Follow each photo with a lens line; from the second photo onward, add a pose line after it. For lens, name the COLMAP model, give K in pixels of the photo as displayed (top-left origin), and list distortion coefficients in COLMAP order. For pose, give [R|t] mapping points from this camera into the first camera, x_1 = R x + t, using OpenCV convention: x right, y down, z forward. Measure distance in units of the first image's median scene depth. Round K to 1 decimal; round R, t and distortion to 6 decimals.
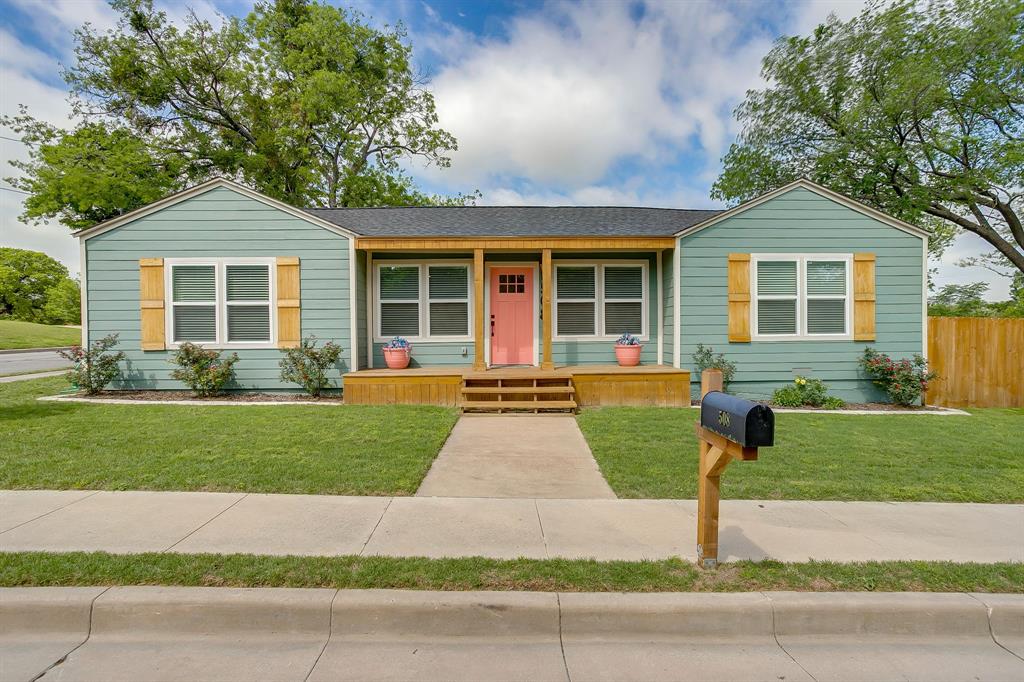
lens RADIAL K [[495.0, 0, 512.0], [0, 495.0, 341.0], [0, 0, 1]] dist [-0.039346, 0.028342]
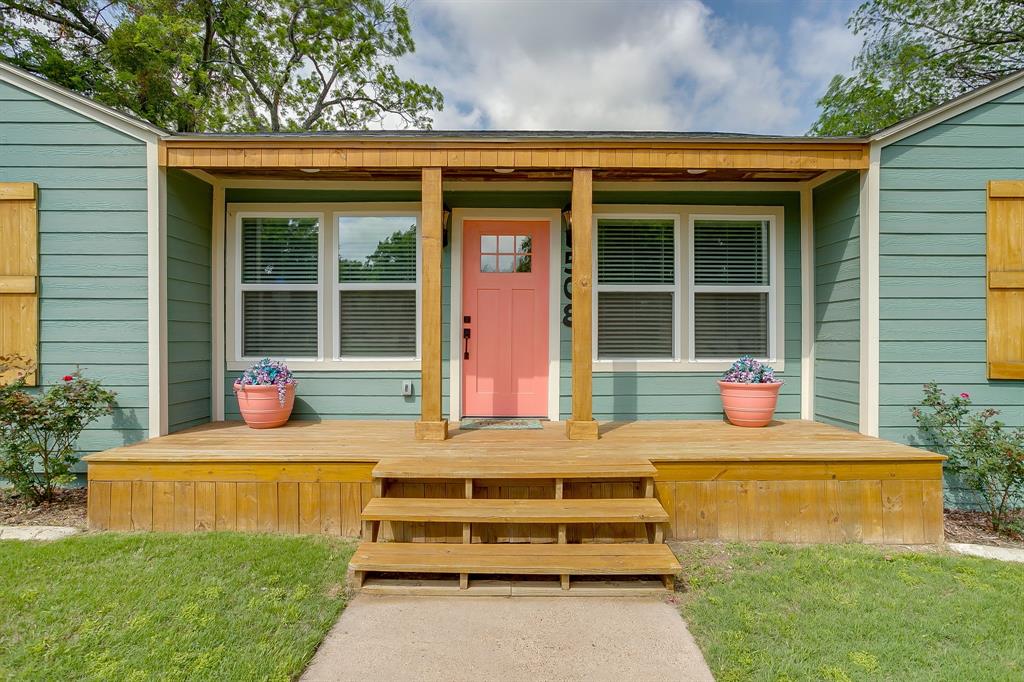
lens RADIAL K [[510.8, 0, 496.0], [0, 510.8, 341.7], [0, 0, 1]] dist [0.045462, 0.000051]
pose [[0.999427, 0.009611, -0.032461, 0.007199], [-0.009982, 0.999887, -0.011272, -0.021809], [0.032349, 0.011590, 0.999409, 0.496717]]
